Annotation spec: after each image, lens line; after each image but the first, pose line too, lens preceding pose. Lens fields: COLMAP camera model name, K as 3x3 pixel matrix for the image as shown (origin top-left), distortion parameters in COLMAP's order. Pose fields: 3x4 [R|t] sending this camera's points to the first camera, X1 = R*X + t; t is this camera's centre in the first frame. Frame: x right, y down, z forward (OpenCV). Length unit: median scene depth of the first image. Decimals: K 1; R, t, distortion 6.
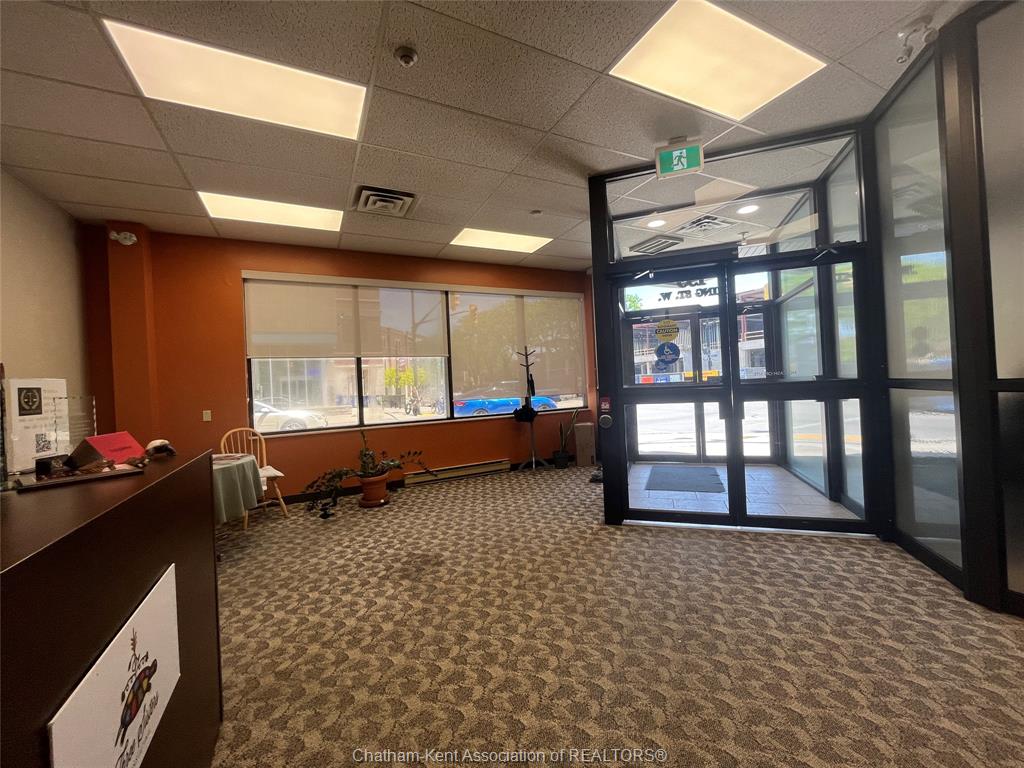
lens RADIAL K [[413.9, 0, 512.3], [0, 413.9, 382.4], [0, 0, 1]] dist [-0.000018, 0.000015]
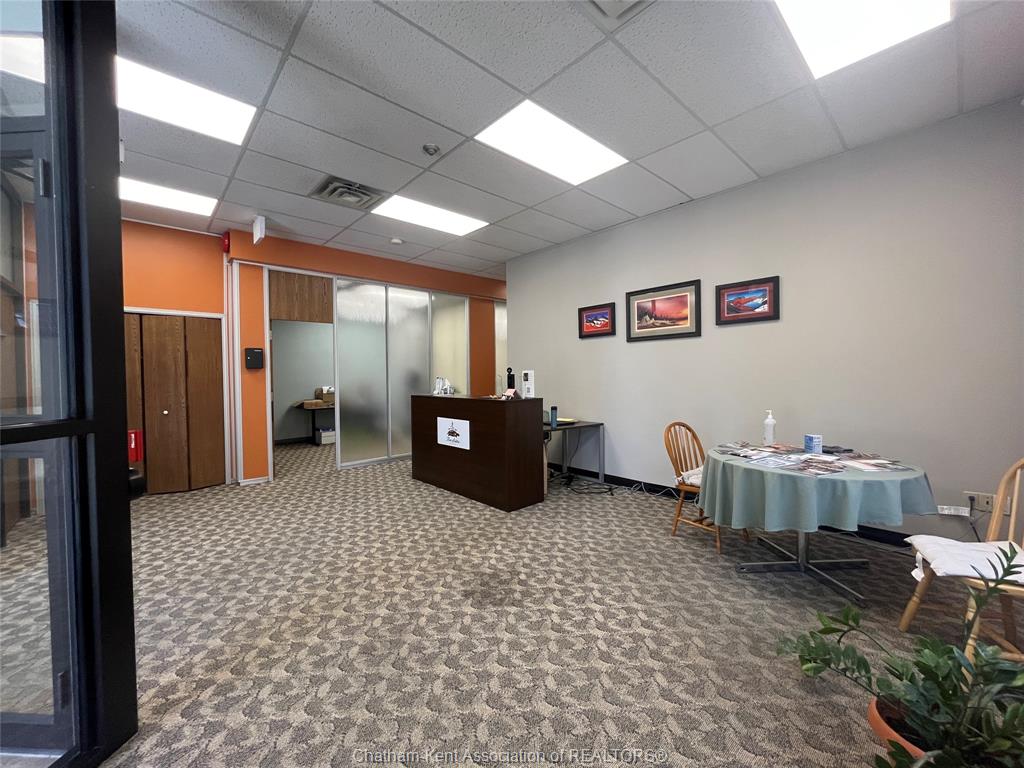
lens RADIAL K [[413.9, 0, 514.9], [0, 413.9, 384.0], [0, 0, 1]] dist [-0.000018, 0.000015]
pose [[-0.958220, 0.063827, -0.278820, -0.063575], [0.057311, 0.997860, 0.031468, -0.004681], [0.280232, 0.014174, -0.959828, 1.893164]]
